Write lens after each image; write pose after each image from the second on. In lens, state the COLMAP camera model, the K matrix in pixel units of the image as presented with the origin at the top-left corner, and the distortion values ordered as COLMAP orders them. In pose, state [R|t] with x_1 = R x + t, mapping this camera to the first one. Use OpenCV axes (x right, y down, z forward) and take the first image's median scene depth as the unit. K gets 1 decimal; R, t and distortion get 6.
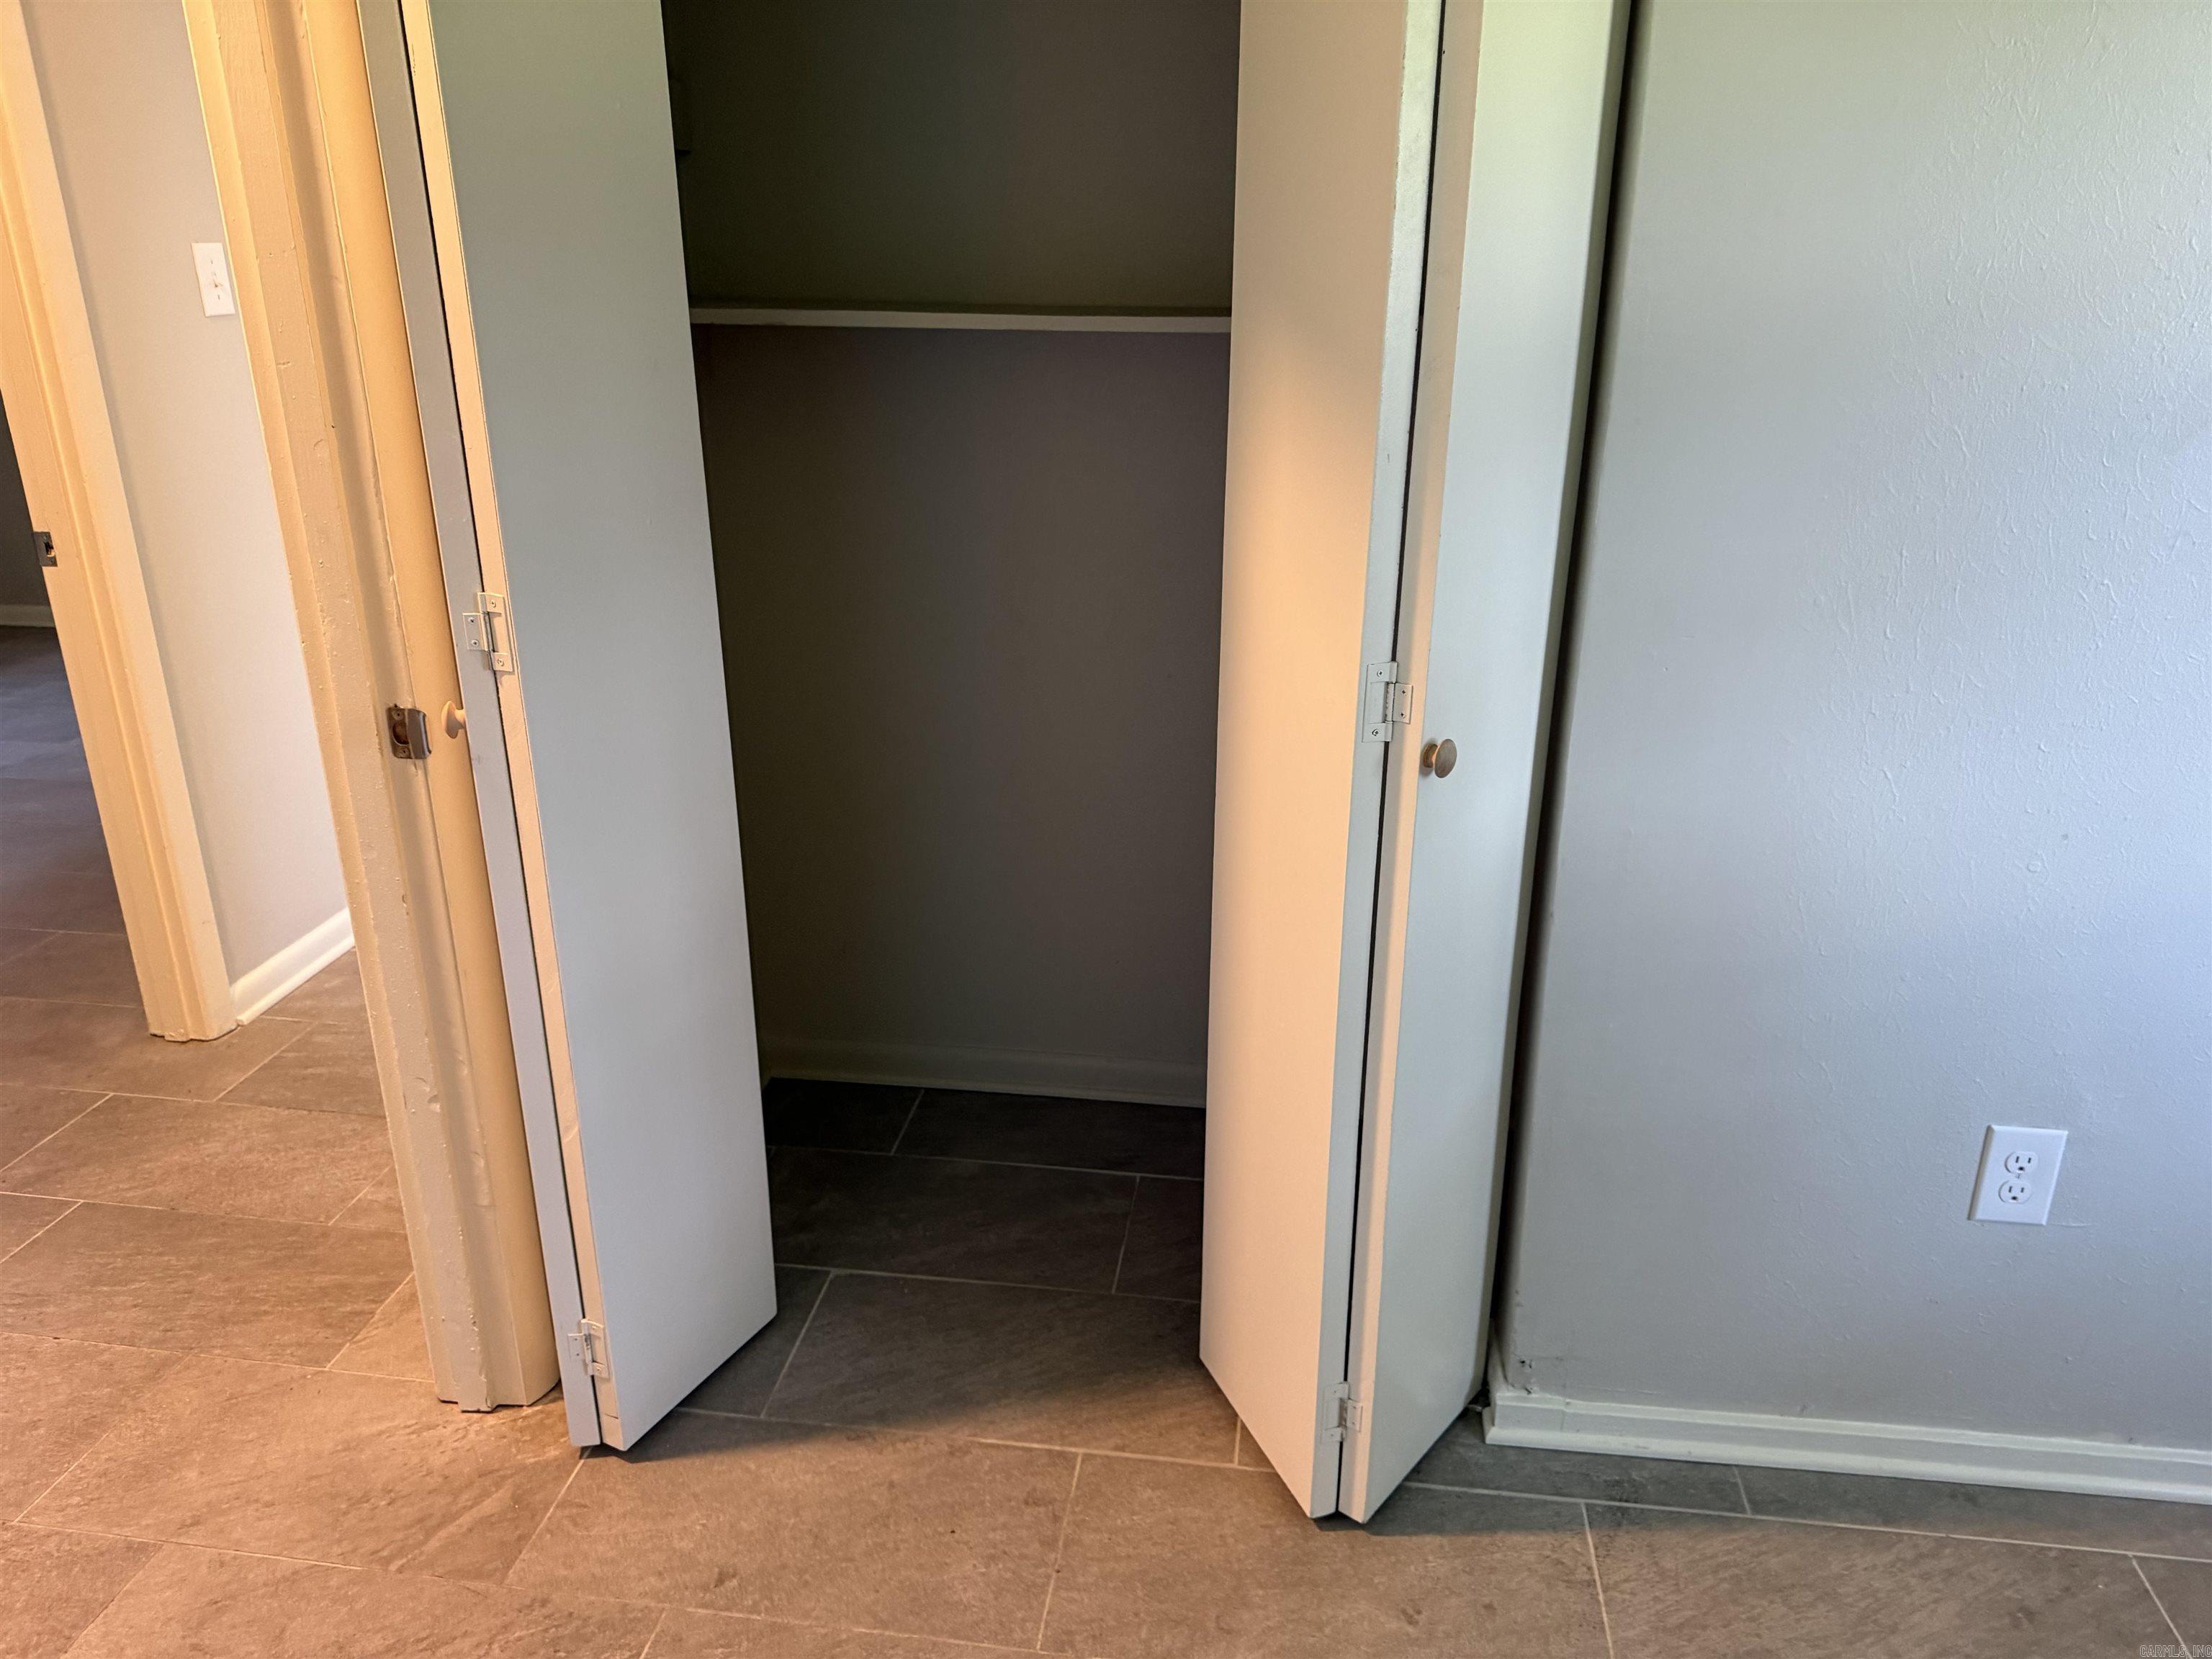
lens RADIAL K [[1601.8, 0, 1115.9], [0, 1601.8, 877.0], [0, 0, 1]] dist [0.031758, -0.005137]
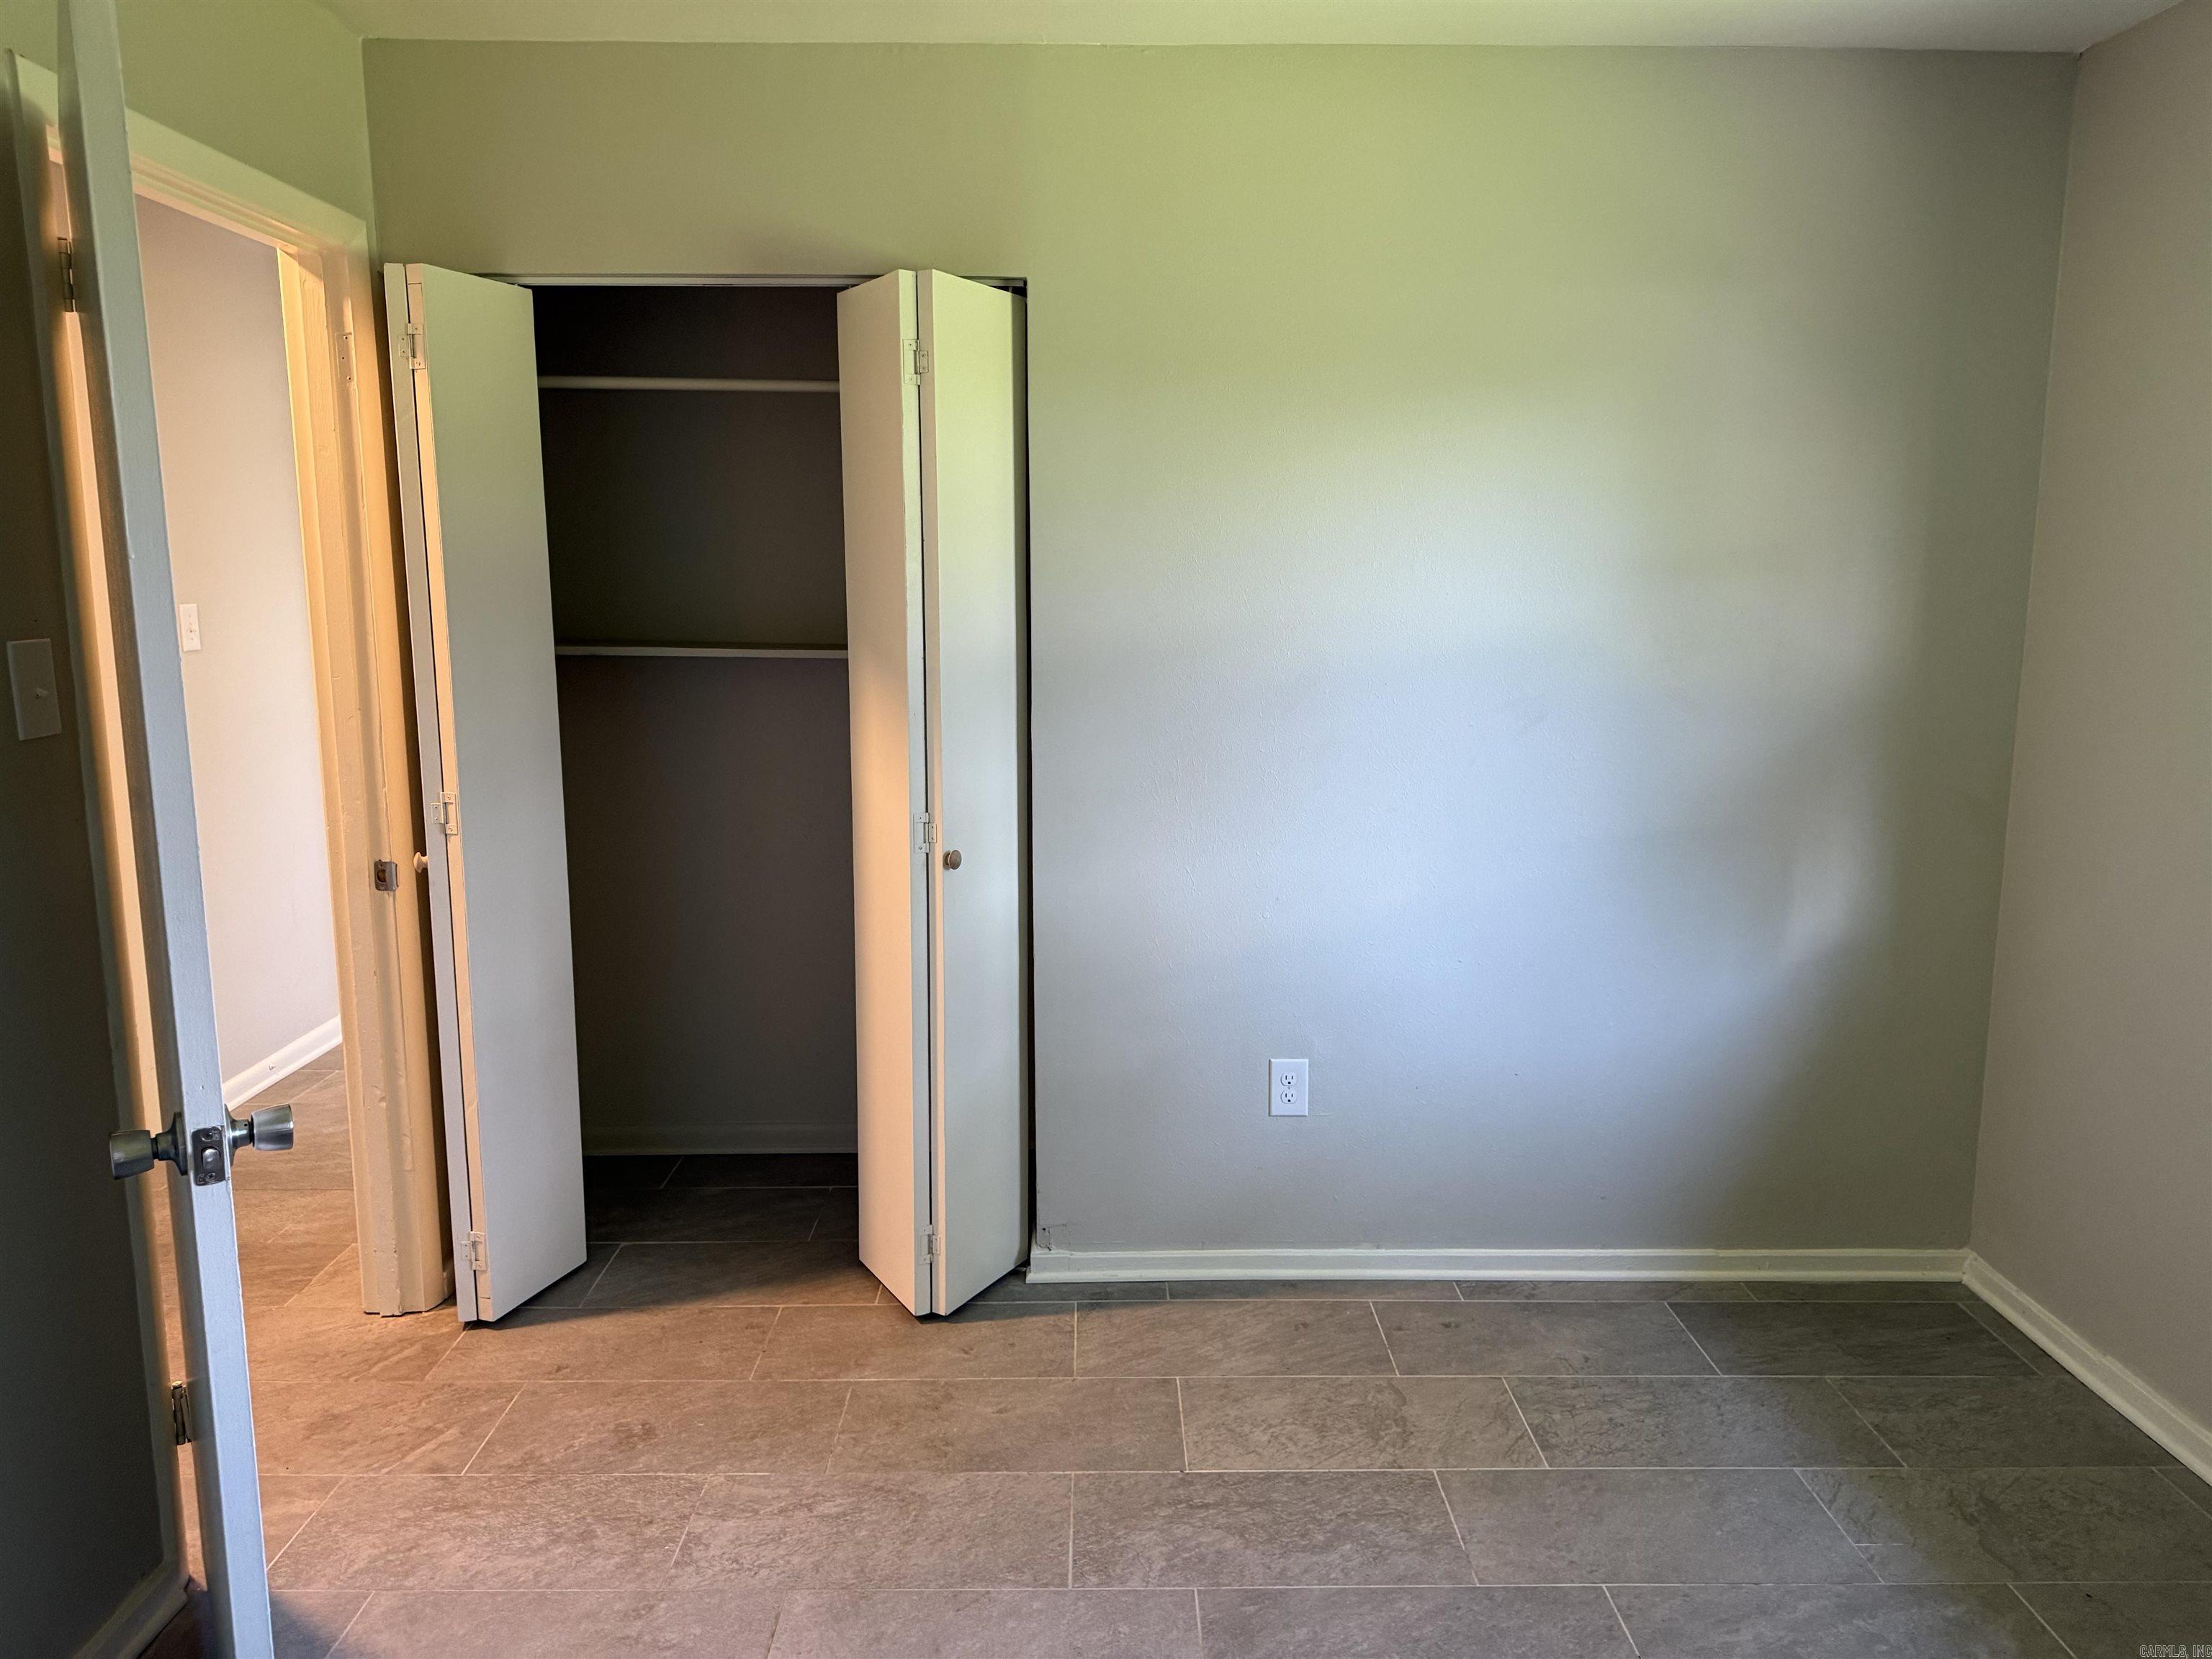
lens RADIAL K [[1585.0, 0, 1098.4], [0, 1585.0, 834.1], [0, 0, 1]] dist [0.005164, -0.007128]
pose [[0.990314, -0.021704, 0.137140, 0.091851], [0.050712, 0.976011, -0.211734, 0.259943], [-0.129255, 0.216637, 0.967658, -0.754069]]
